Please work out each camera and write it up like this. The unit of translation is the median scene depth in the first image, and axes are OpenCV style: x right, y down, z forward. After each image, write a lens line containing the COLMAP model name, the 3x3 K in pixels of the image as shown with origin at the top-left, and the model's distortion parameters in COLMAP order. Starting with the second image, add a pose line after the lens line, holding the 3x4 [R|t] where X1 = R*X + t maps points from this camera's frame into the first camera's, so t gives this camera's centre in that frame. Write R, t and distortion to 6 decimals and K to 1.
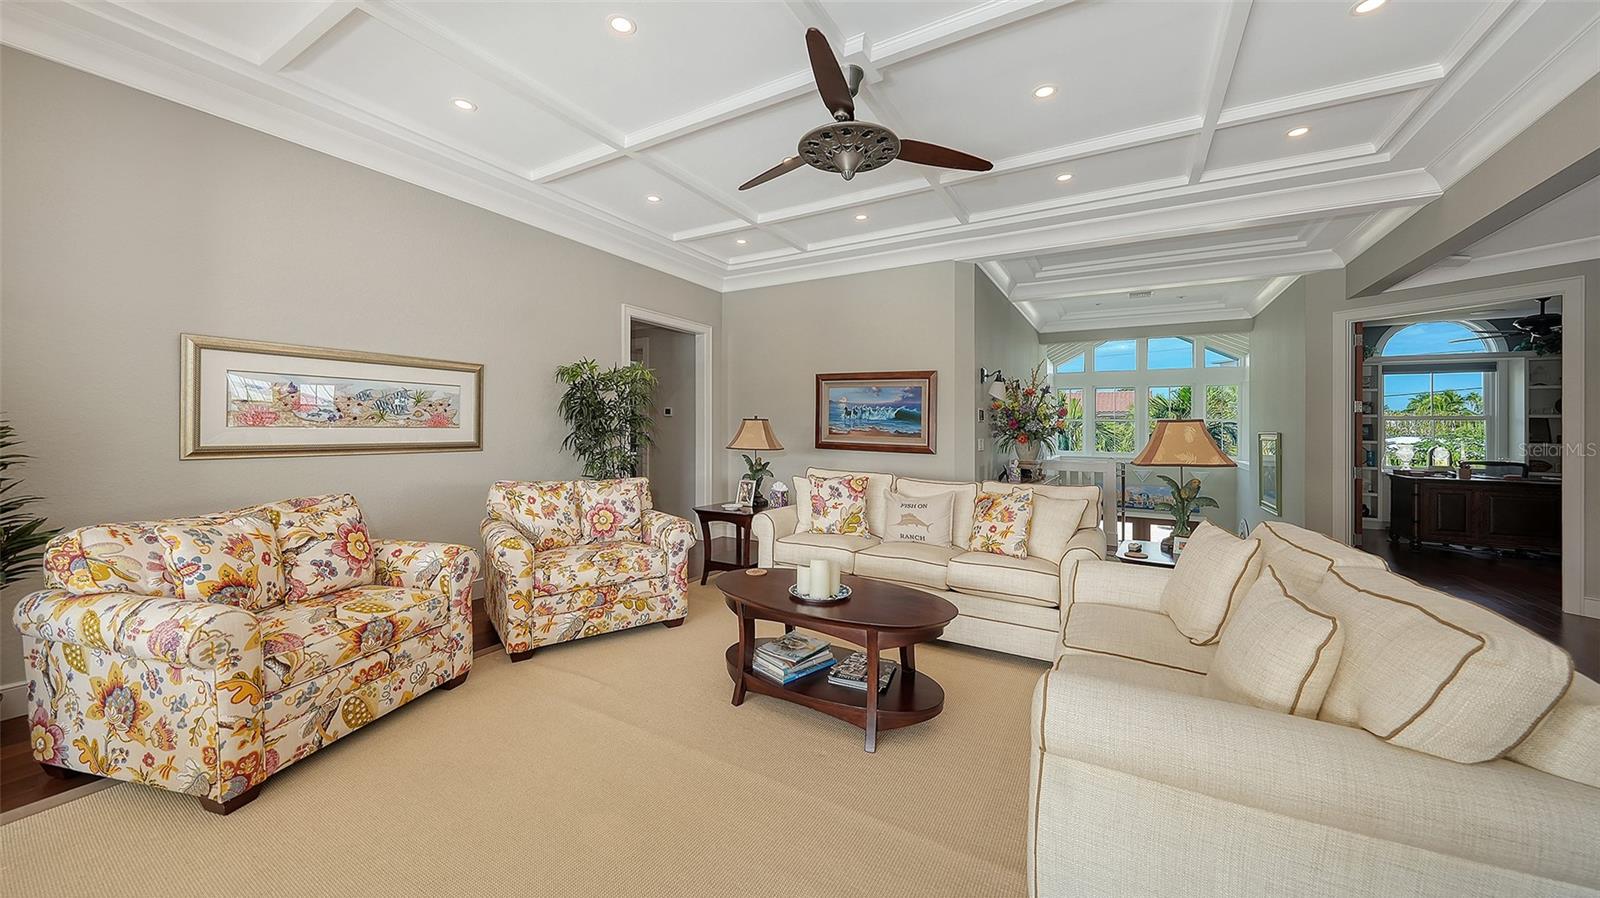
lens RADIAL K [[571.8, 0, 779.7], [0, 571.8, 430.7], [0, 0, 1]] dist [-0.006253, -0.000013]
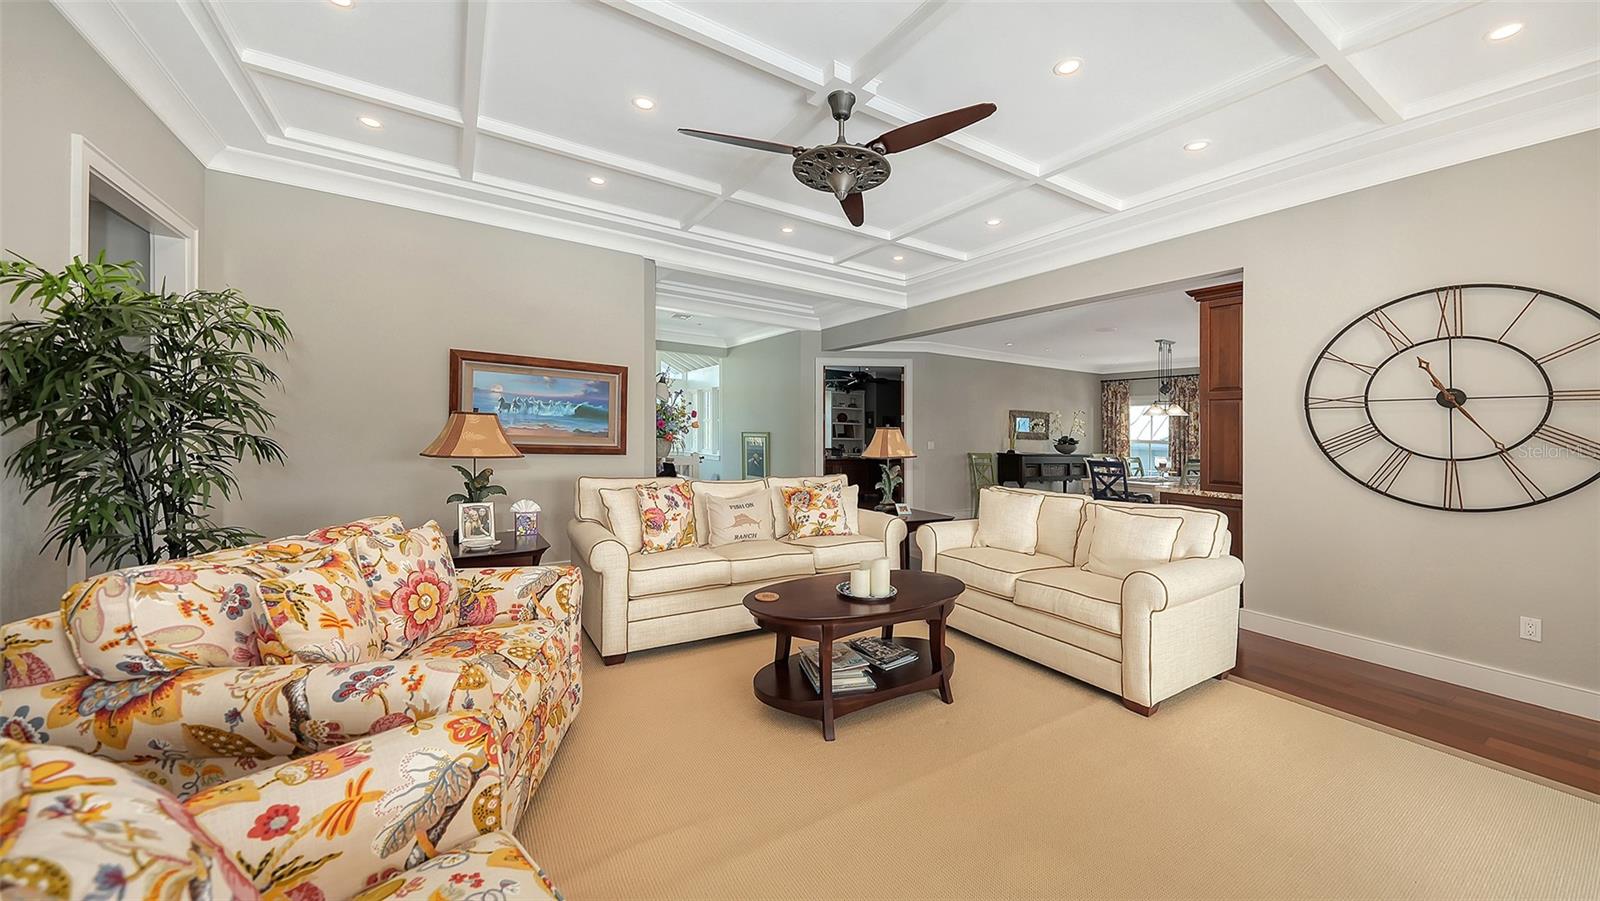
lens RADIAL K [[560.9, 0, 829.5], [0, 560.9, 419.8], [0, 0, 1]] dist [0.022992, -0.000017]
pose [[0.422329, 0.022690, 0.906159, -0.596944], [-0.017880, 0.999701, -0.016699, -0.010253], [-0.906266, -0.009150, 0.422608, 0.410248]]
